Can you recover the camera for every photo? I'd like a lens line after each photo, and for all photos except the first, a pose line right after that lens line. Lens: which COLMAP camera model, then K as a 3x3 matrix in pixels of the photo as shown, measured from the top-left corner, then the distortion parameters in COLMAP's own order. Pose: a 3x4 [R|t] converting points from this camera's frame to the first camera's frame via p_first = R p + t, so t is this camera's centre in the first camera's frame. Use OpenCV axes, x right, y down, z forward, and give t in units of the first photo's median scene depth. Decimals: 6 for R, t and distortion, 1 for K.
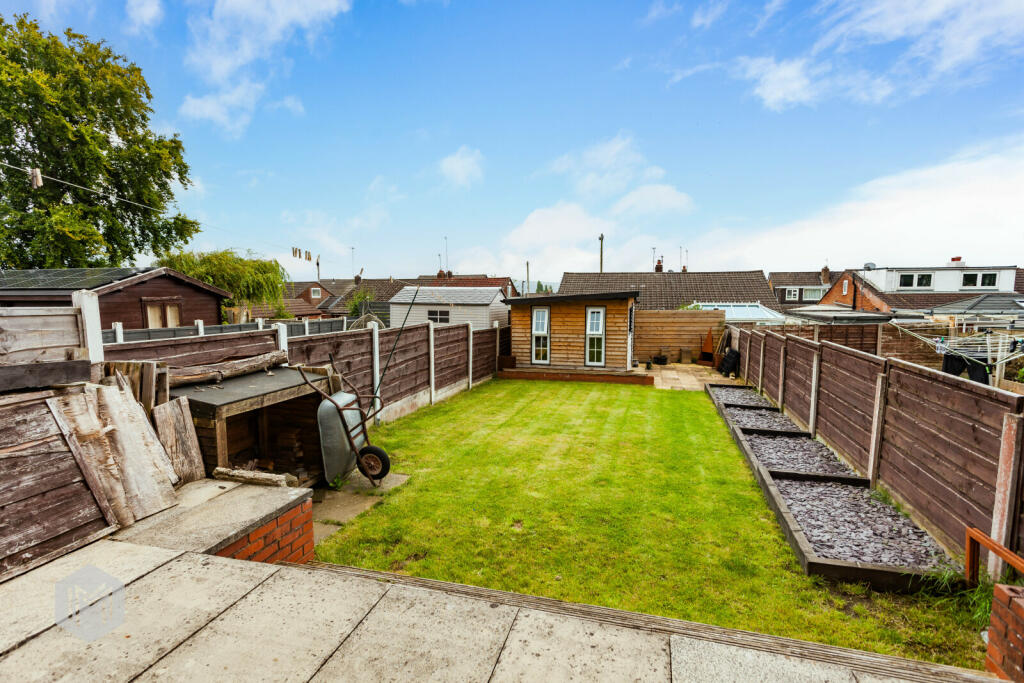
lens RADIAL K [[495.0, 0, 504.1], [0, 495.0, 341.7], [0, 0, 1]] dist [-0.000687, 0.000926]
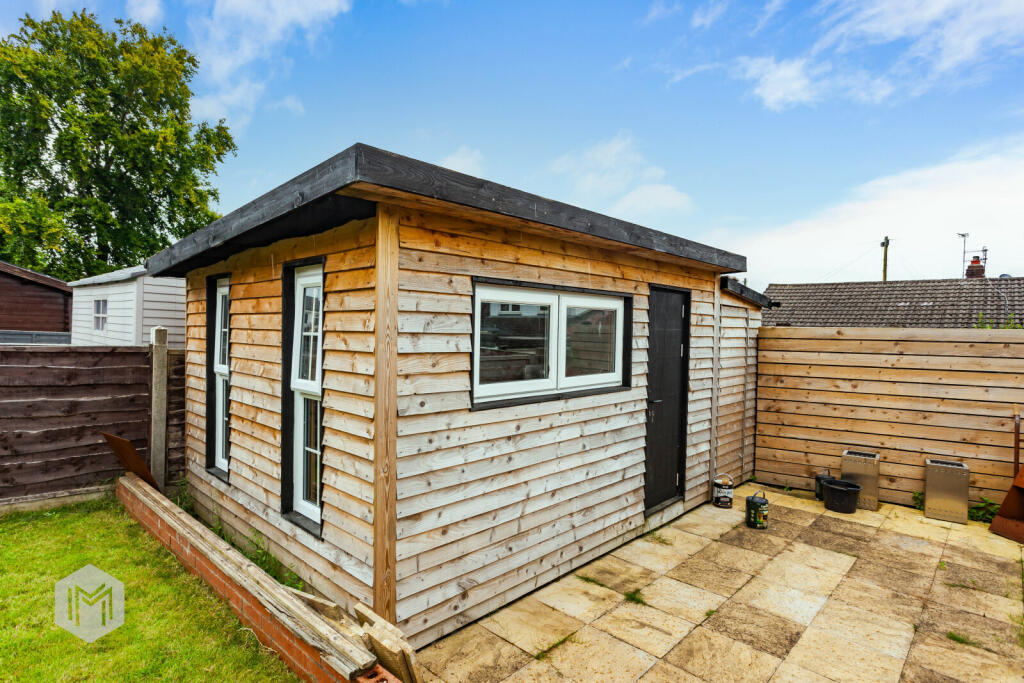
lens RADIAL K [[535.1, 0, 512.0], [0, 535.1, 341.5], [0, 0, 1]] dist [-0.001768, -0.000549]
pose [[0.891361, 0.024043, -0.452657, 0.277121], [-0.059876, 0.996087, -0.064999, -0.020540], [0.449323, 0.085041, 0.889313, 0.598242]]
